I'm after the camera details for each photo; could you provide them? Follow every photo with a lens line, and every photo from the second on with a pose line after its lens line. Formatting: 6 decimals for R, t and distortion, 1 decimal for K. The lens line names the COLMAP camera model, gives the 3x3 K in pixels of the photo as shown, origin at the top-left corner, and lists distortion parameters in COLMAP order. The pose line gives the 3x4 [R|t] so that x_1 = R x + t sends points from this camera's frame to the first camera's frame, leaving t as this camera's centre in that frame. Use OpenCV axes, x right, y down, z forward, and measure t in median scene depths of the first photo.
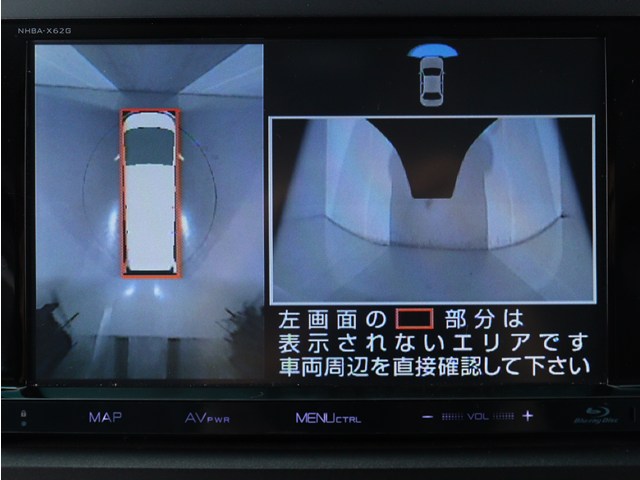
lens RADIAL K [[774.3, 0, 320.0], [0, 774.3, 240.0], [0, 0, 1]] dist [-0.008480, 0.030795]
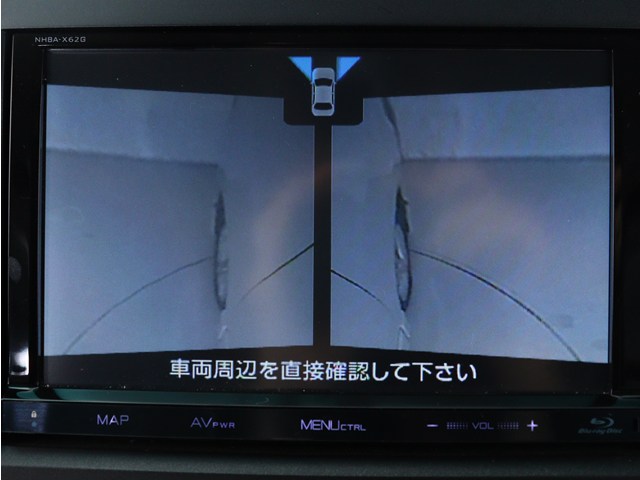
lens RADIAL K [[775.6, 0, 320.0], [0, 775.6, 240.0], [0, 0, 1]] dist [-0.068886, 0.021864]
pose [[0.999685, 0.012061, -0.021999, 0.162652], [-0.012275, 0.999878, -0.009615, 0.000766], [0.021880, 0.009882, 0.999712, -0.020940]]
